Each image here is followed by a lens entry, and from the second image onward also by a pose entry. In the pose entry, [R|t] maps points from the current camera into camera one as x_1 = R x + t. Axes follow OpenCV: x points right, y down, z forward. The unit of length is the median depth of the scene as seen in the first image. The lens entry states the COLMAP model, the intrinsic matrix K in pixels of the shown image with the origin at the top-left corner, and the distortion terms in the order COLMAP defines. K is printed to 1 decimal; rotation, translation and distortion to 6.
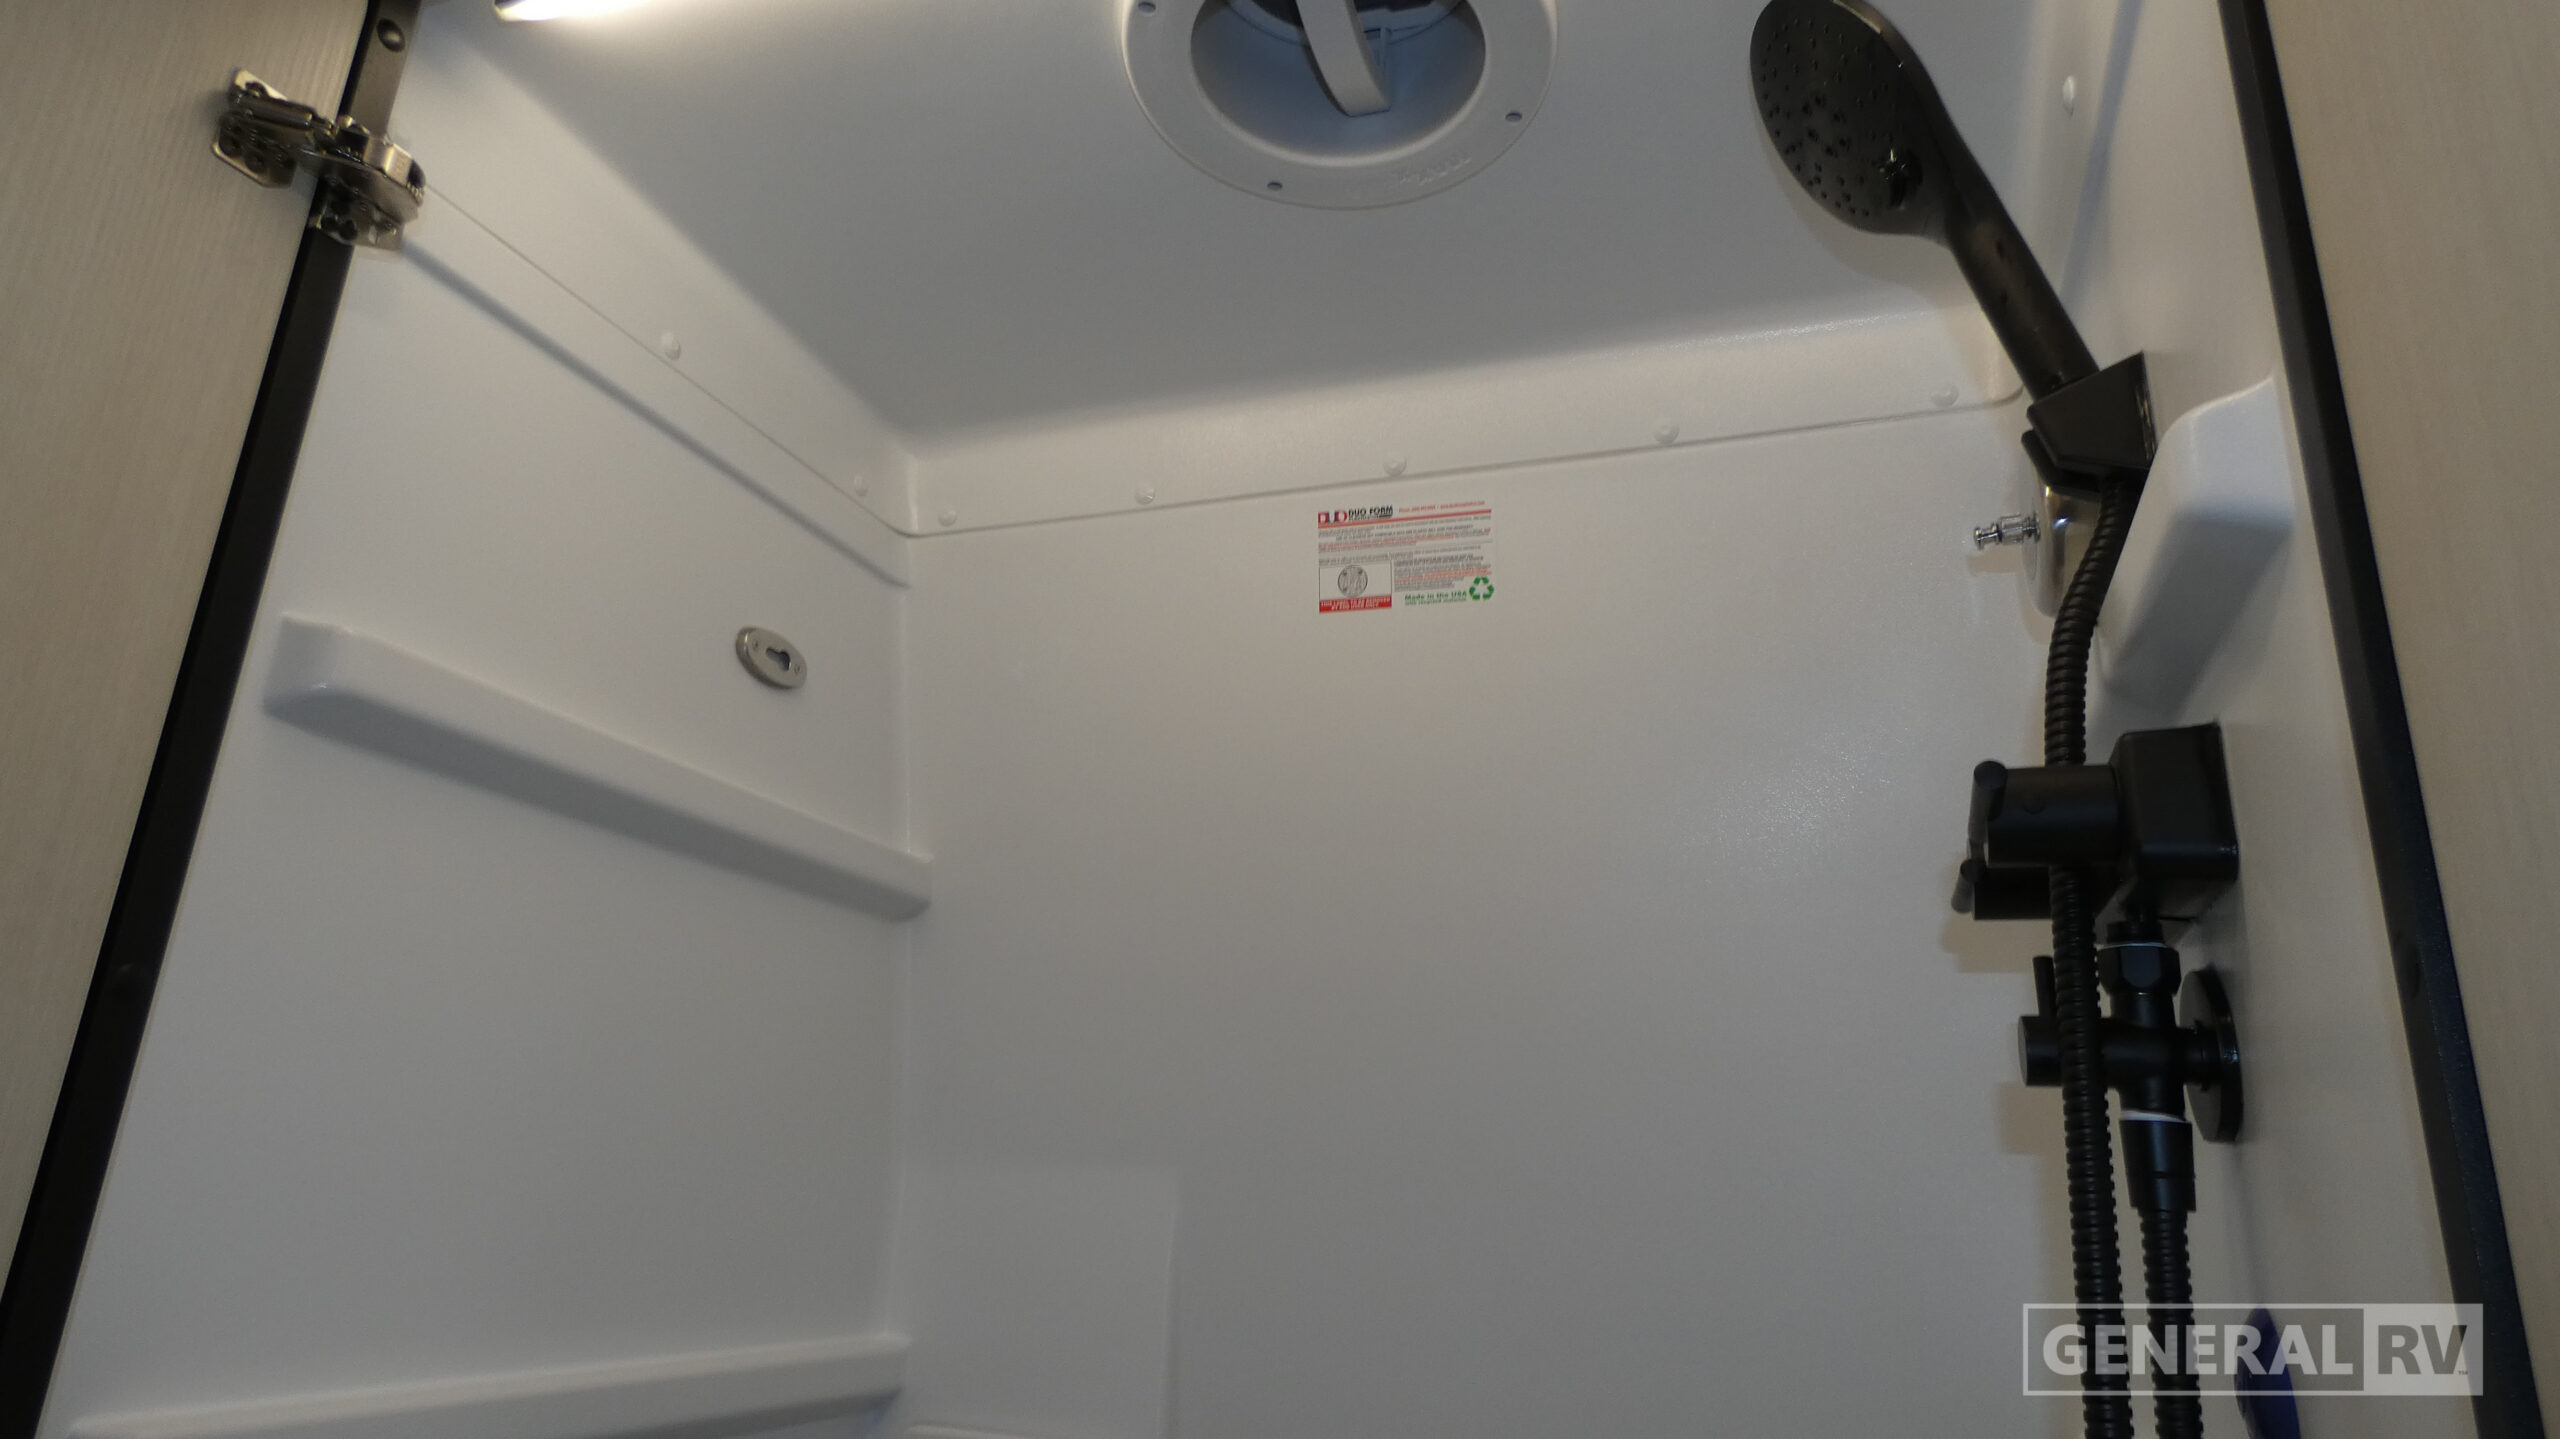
lens RADIAL K [[1532.7, 0, 1275.0], [0, 1532.7, 710.5], [0, 0, 1]] dist [0.000323, -0.000735]
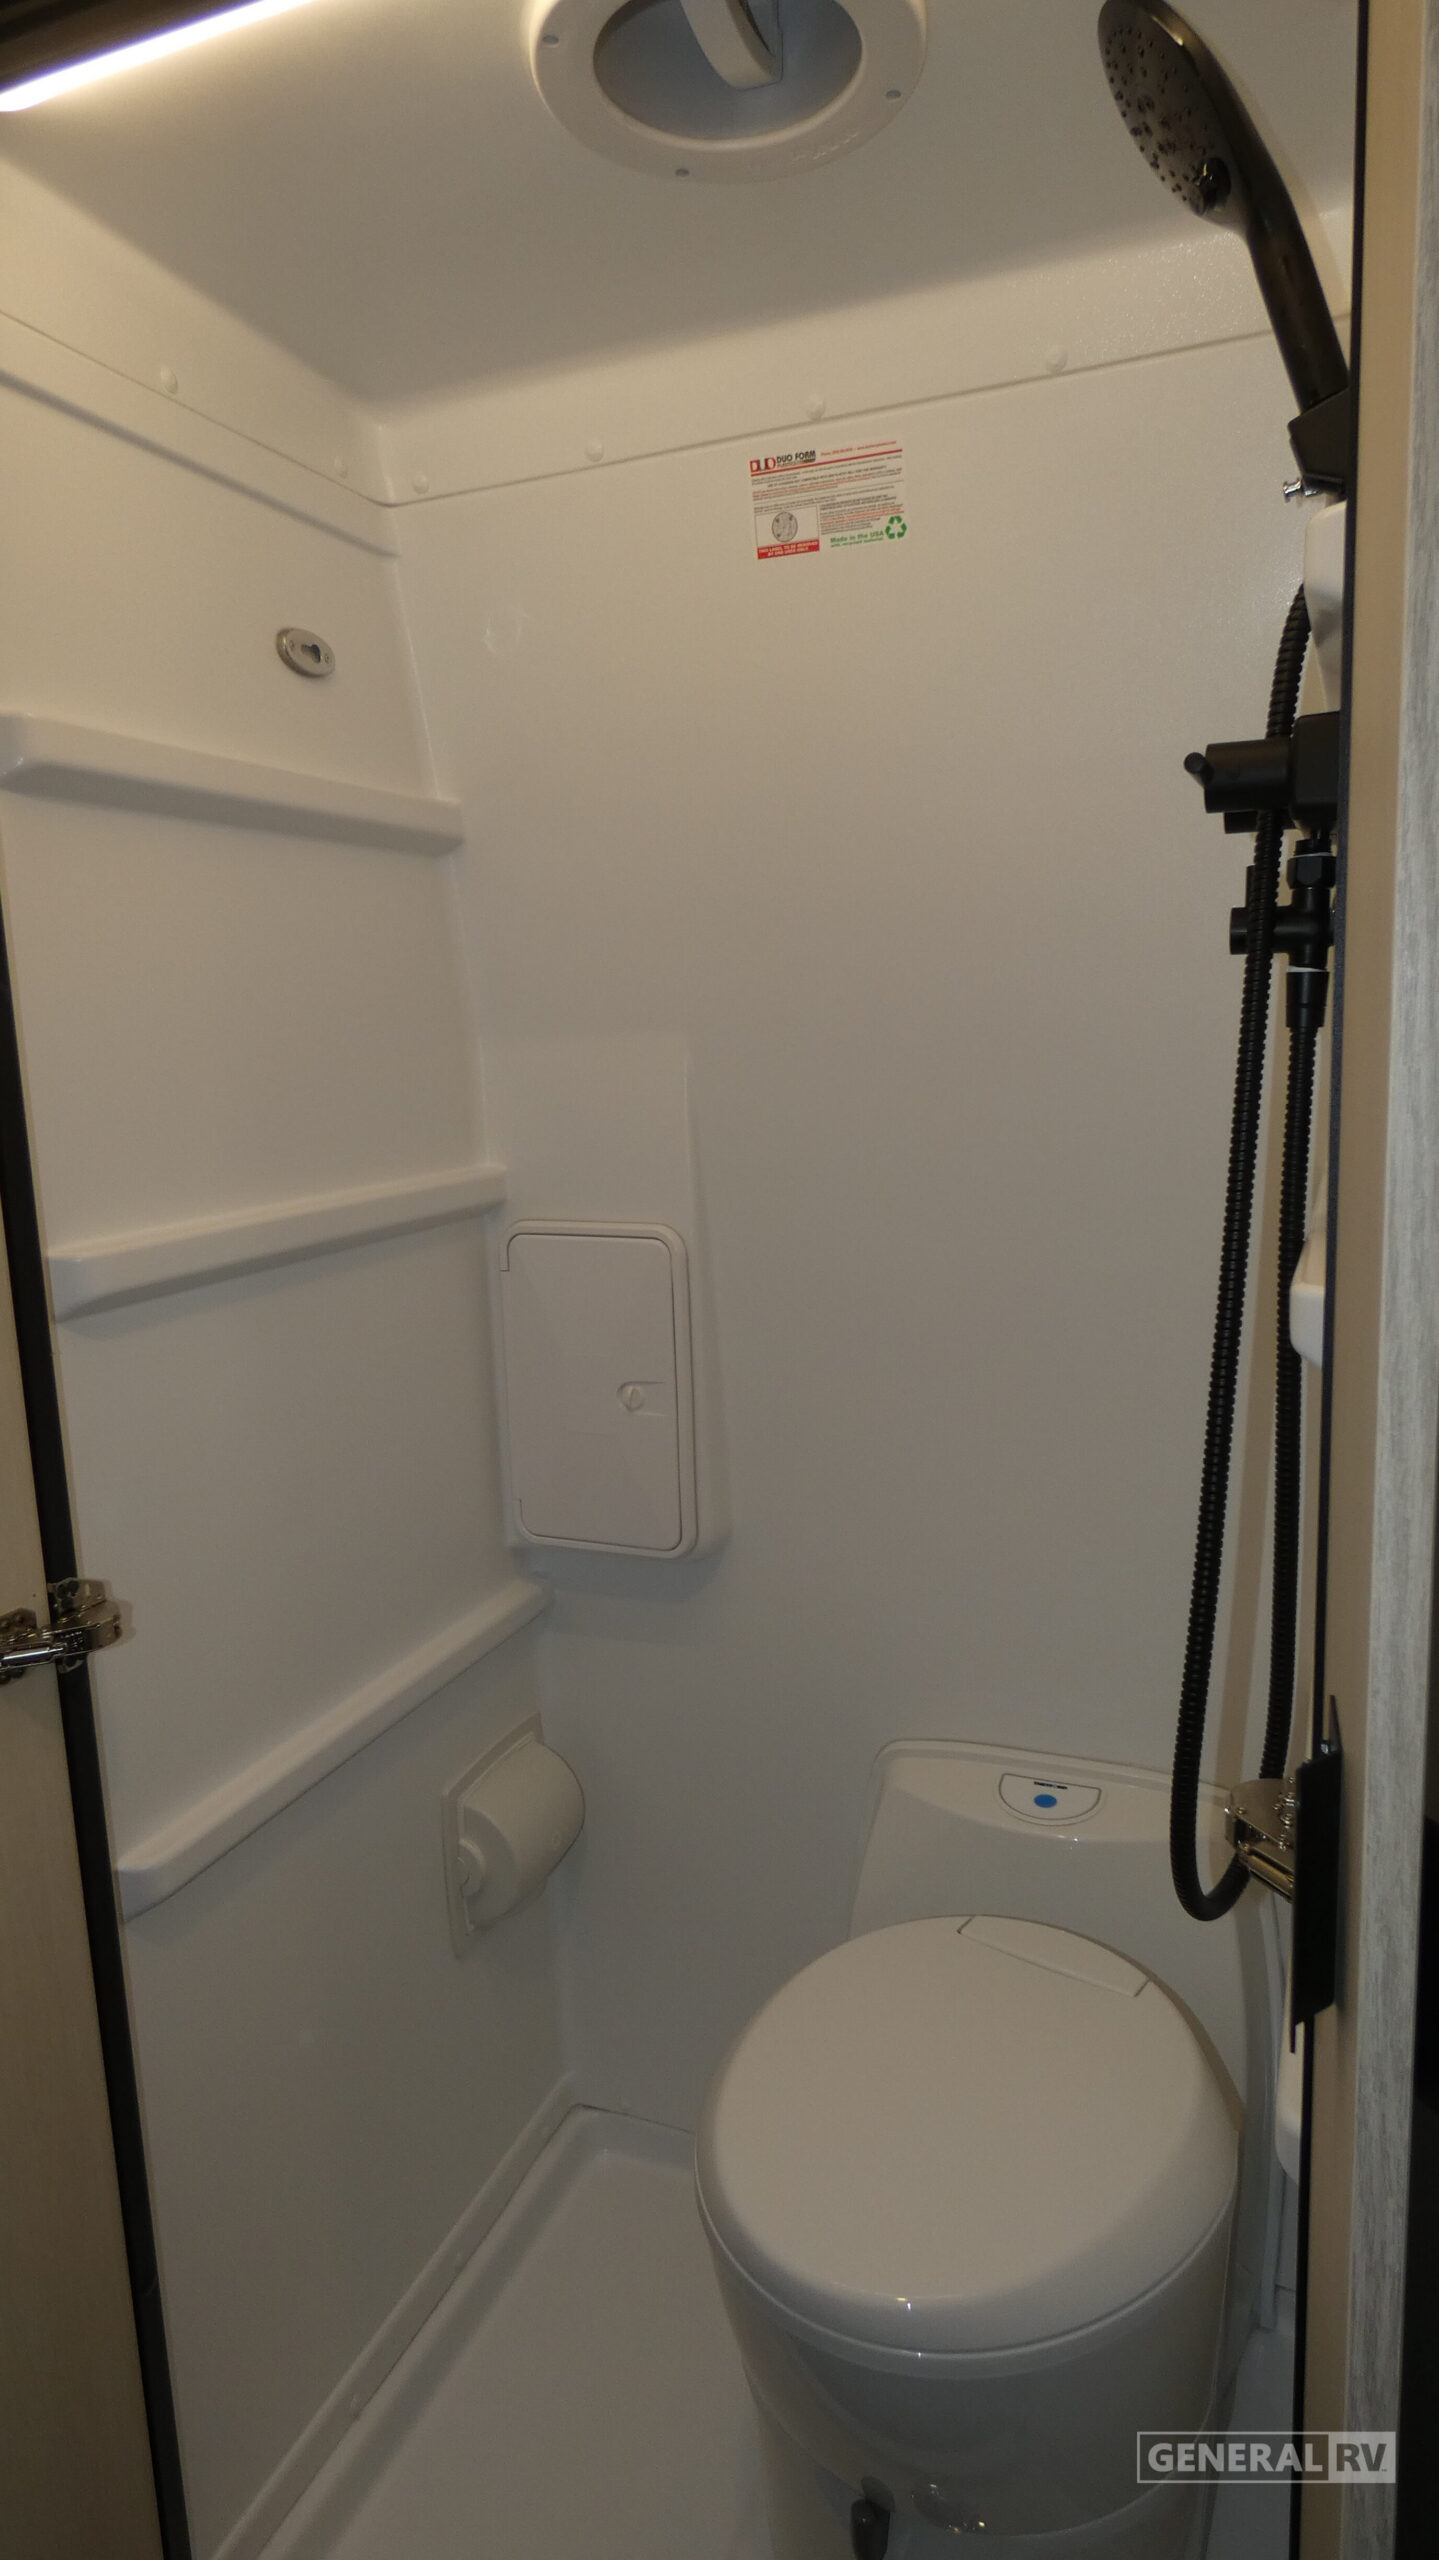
lens RADIAL K [[1532.7, 0, 712.4], [0, 1532.7, 1289.6], [0, 0, 1]] dist [0.000323, -0.000735]
pose [[0.995455, -0.075496, -0.058048, 0.020619], [0.093850, 0.881200, 0.463335, -0.120077], [0.016172, -0.466677, 0.884280, -0.285852]]
